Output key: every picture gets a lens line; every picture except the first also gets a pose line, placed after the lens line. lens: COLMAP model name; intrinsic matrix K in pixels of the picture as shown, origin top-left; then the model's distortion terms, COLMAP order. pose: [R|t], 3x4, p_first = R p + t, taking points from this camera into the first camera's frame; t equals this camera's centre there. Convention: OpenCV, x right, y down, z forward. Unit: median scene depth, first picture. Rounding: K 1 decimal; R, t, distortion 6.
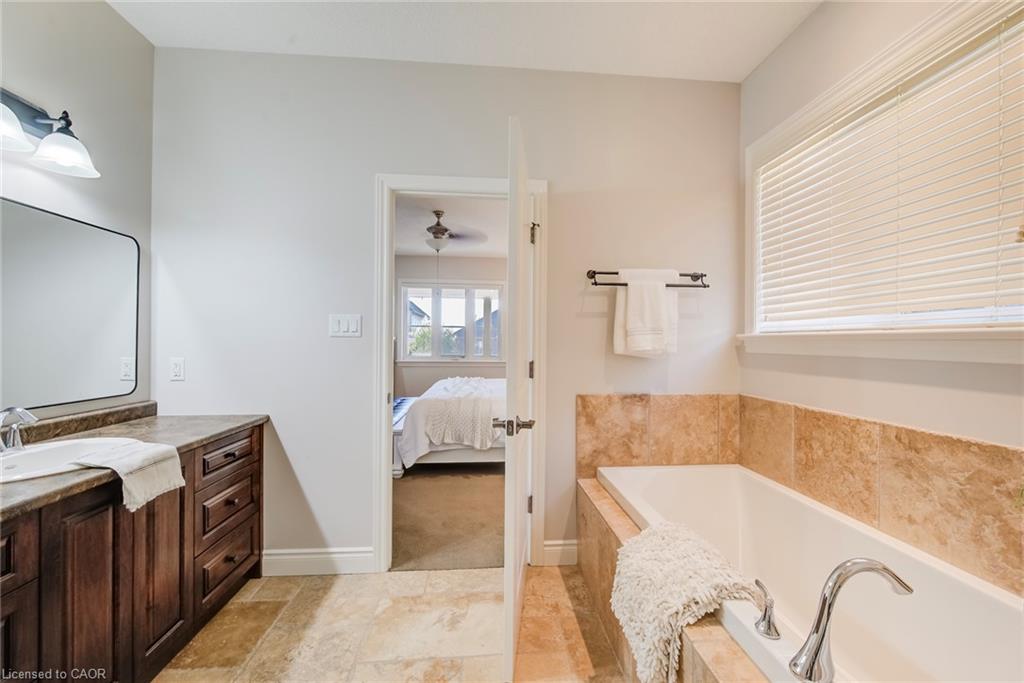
lens RADIAL K [[410.6, 0, 512.6], [0, 410.6, 344.5], [0, 0, 1]] dist [0.014437, 0.000167]
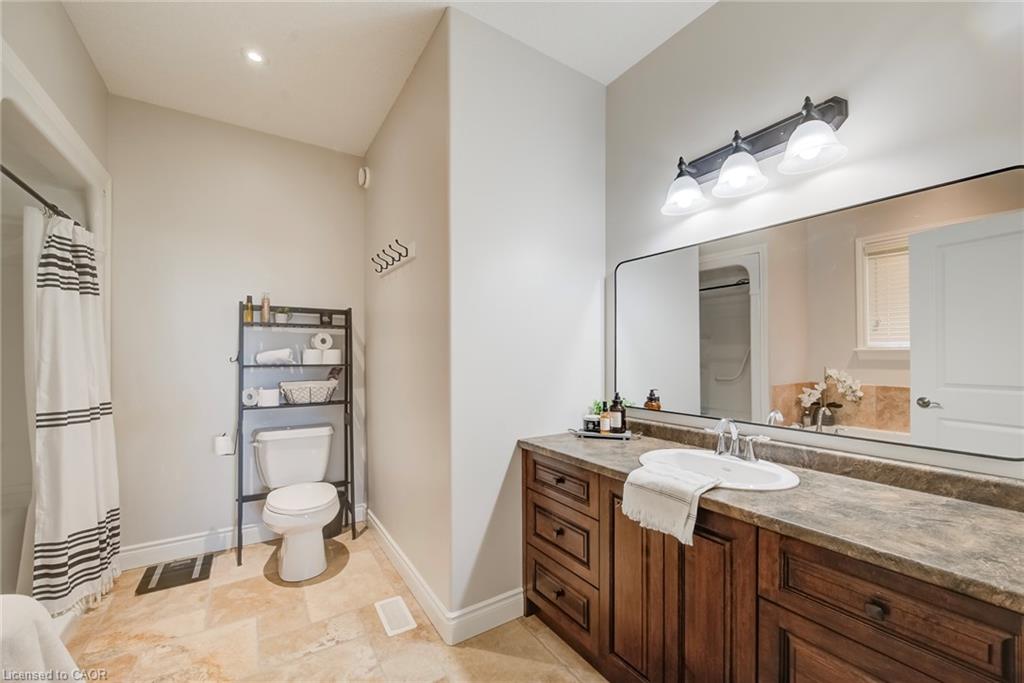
lens RADIAL K [[410.6, 0, 511.8], [0, 410.6, 349.8], [0, 0, 1]] dist [0.014437, 0.000167]
pose [[-0.882220, -0.016771, -0.470539, -0.132421], [-0.010456, 0.999817, -0.016032, -0.002781], [0.470722, -0.009224, -0.882233, 1.347594]]
